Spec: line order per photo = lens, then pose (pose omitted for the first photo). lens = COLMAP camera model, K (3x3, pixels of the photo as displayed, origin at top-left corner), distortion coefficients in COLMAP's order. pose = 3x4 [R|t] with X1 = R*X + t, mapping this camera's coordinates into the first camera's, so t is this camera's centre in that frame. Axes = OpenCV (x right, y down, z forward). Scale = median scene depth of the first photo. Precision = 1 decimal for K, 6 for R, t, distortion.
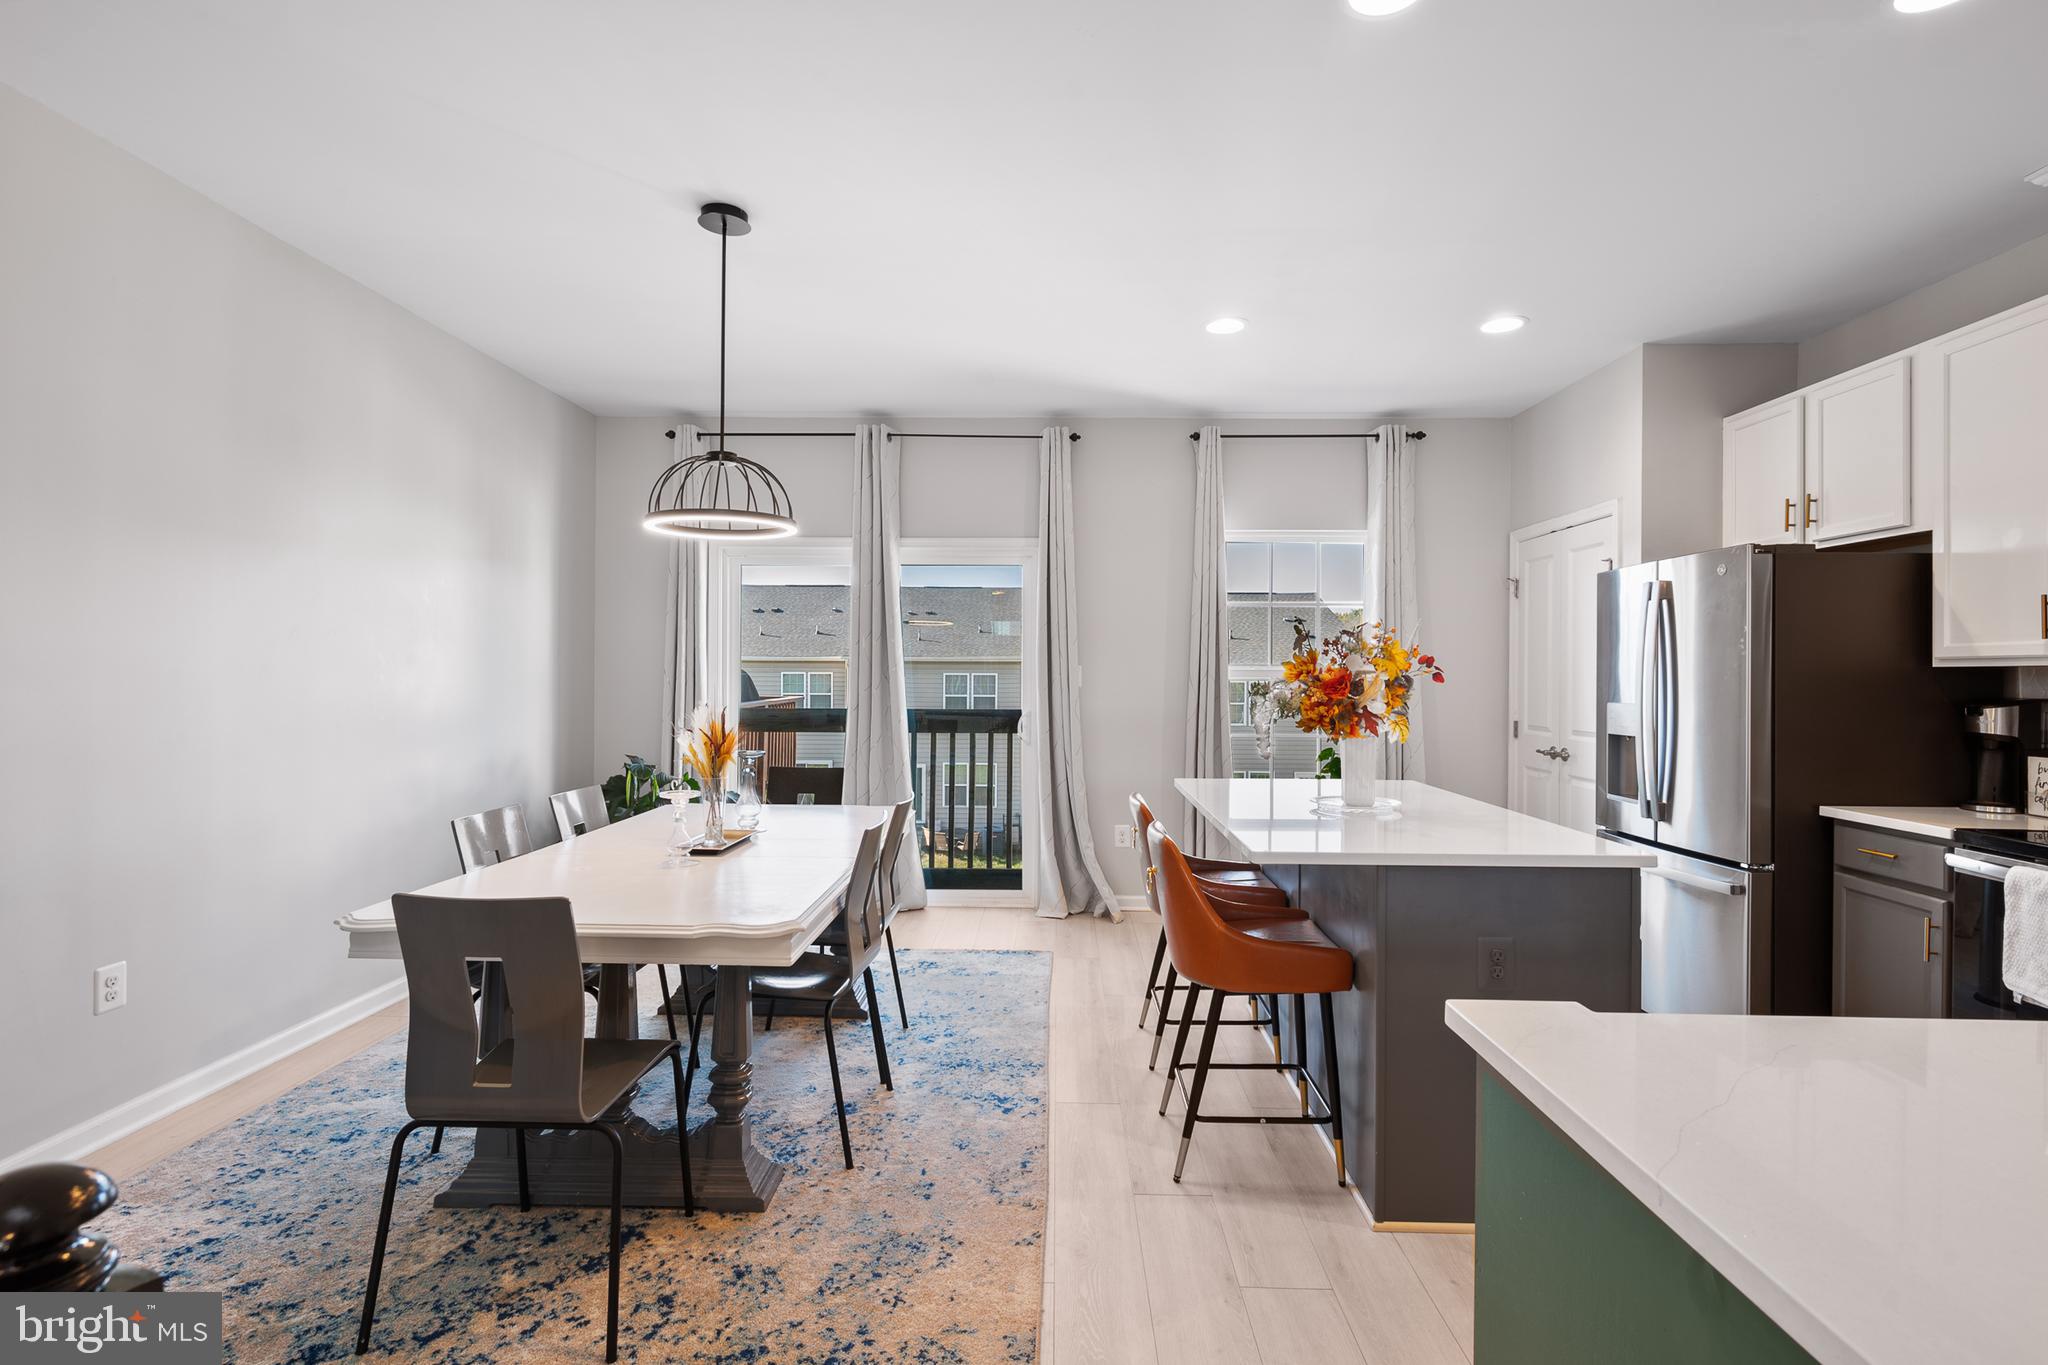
lens RADIAL K [[968.1, 0, 1037.6], [0, 968.1, 676.7], [0, 0, 1]] dist [0.002517, 0.000011]
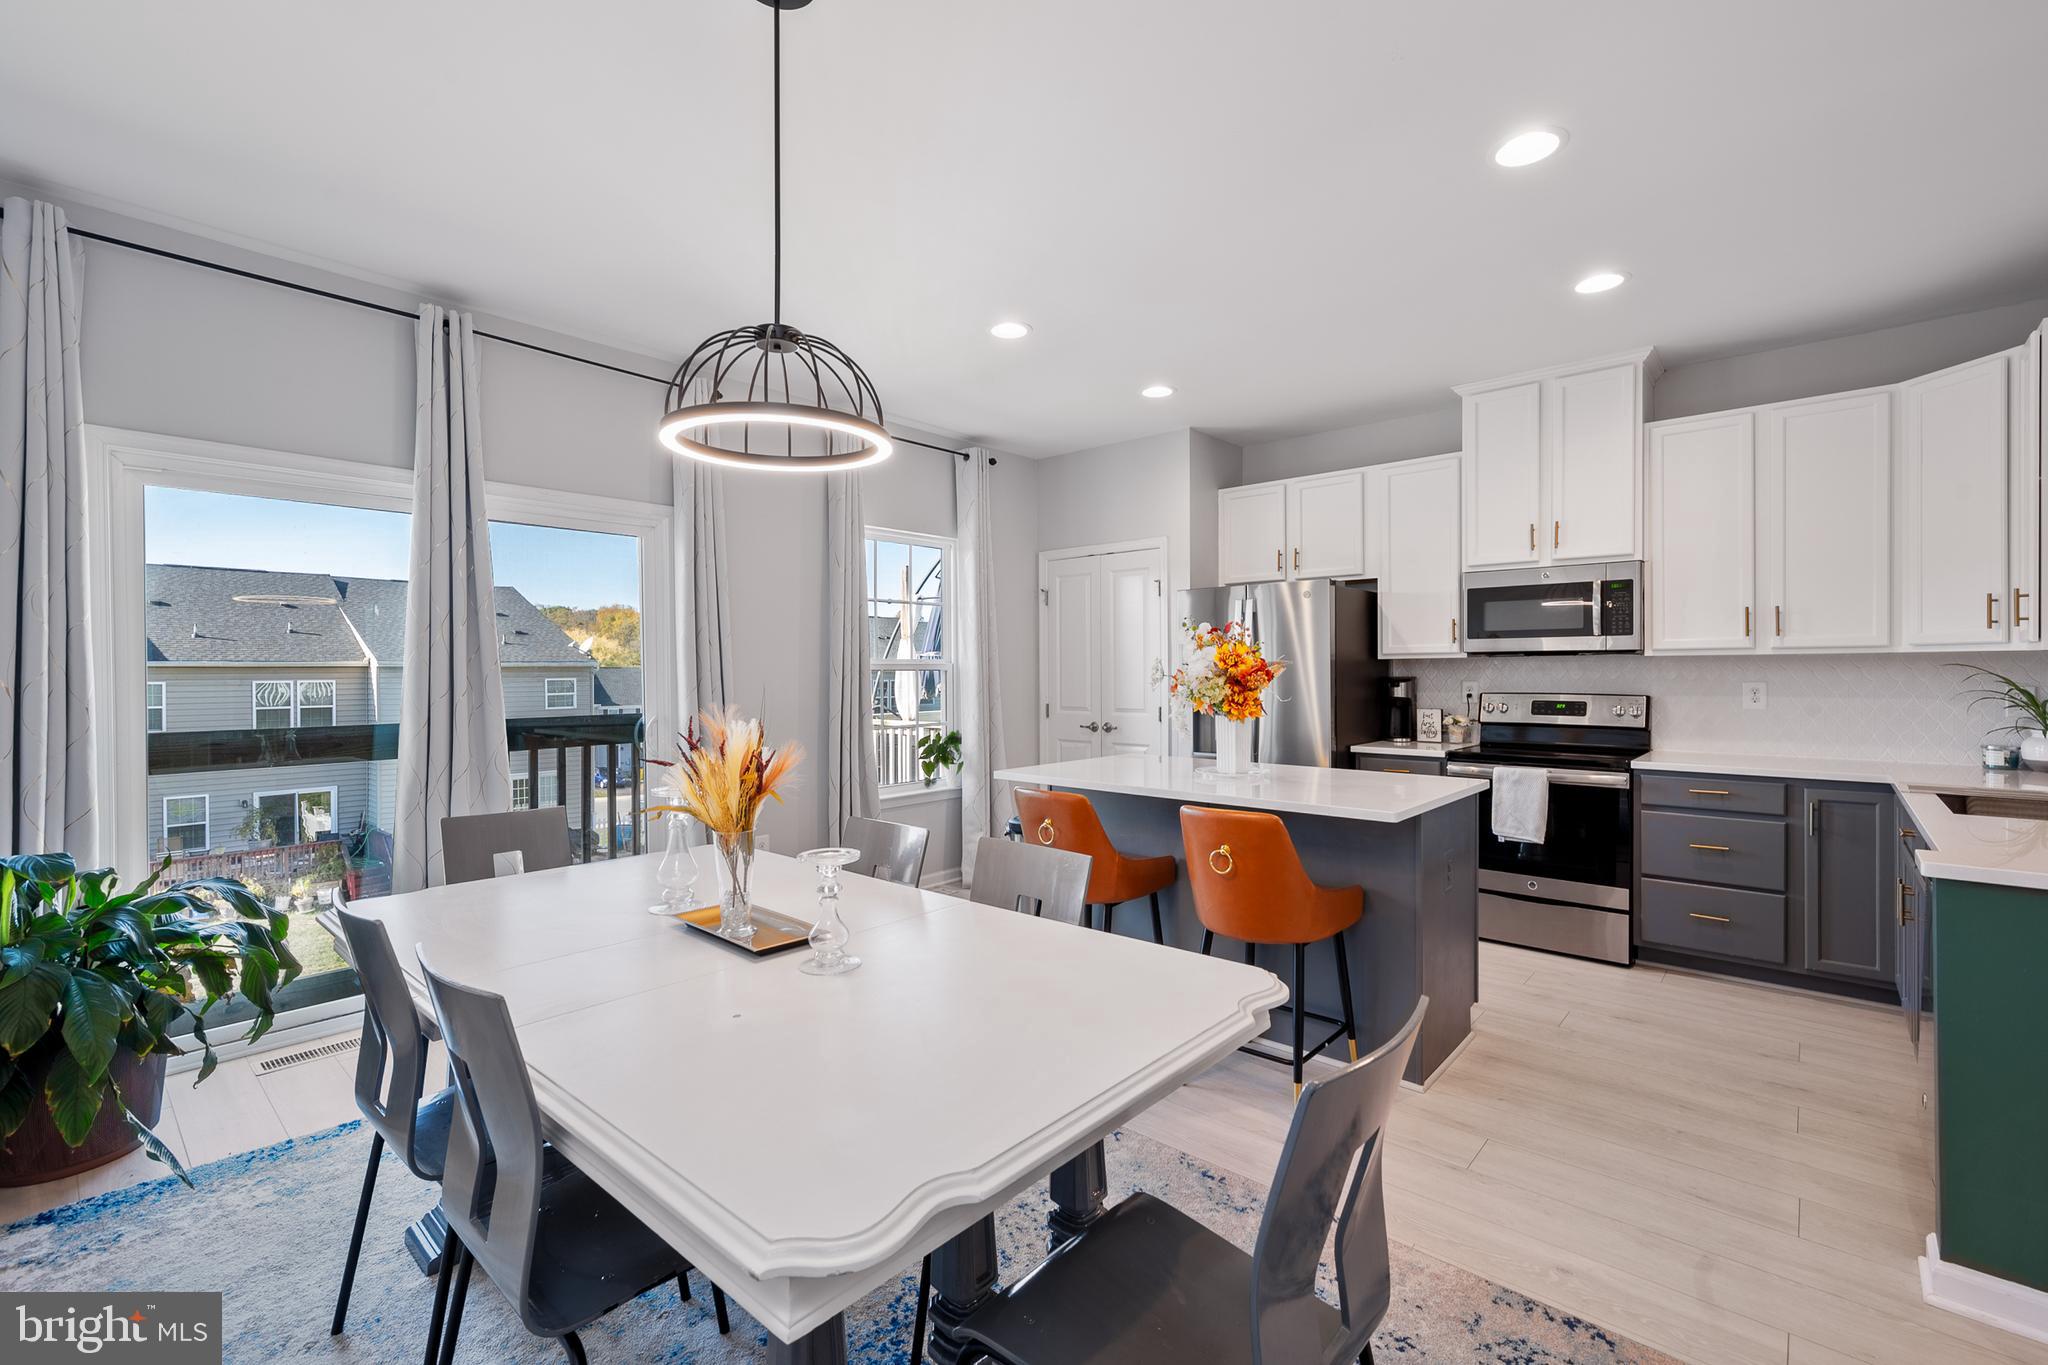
lens RADIAL K [[882.8, 0, 1034.9], [0, 882.8, 676.0], [0, 0, 1]] dist [0.000141, 0.000072]
pose [[0.645827, -0.014164, 0.763353, -0.603144], [0.011165, 0.999896, 0.009107, -0.000969], [-0.763402, 0.002641, 0.645918, 0.434009]]
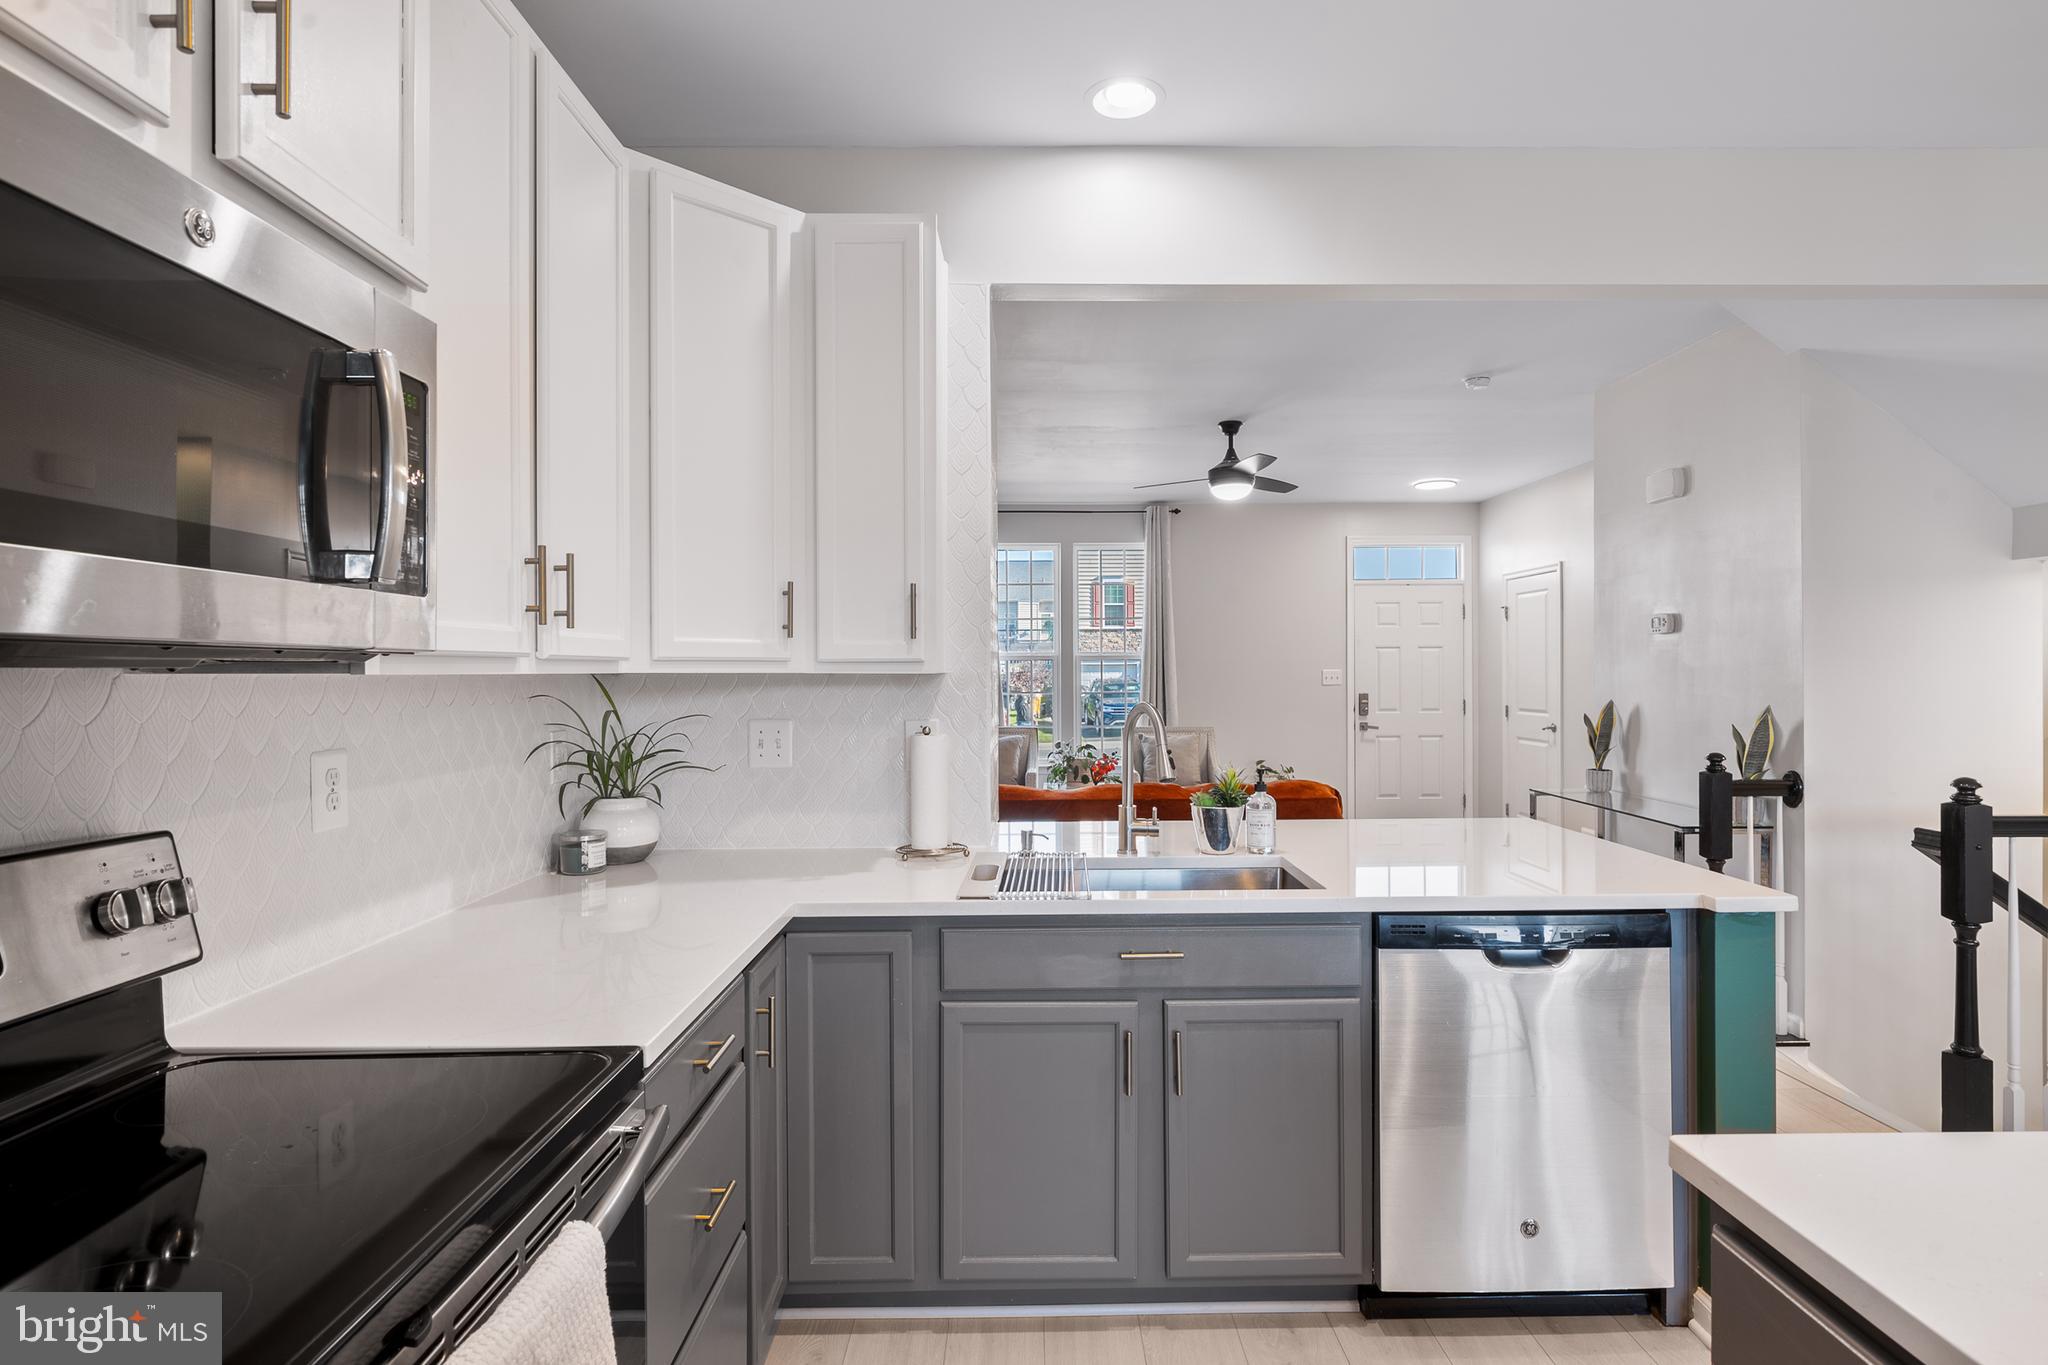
lens RADIAL K [[1043.7, 0, 1035.2], [0, 1043.7, 678.8], [0, 0, 1]] dist [0.000817, 0.000379]
pose [[-0.999543, -0.000108, -0.030212, 0.625887], [-0.000382, 0.999959, 0.009083, -0.010708], [0.030210, 0.009091, -0.999502, 0.968482]]
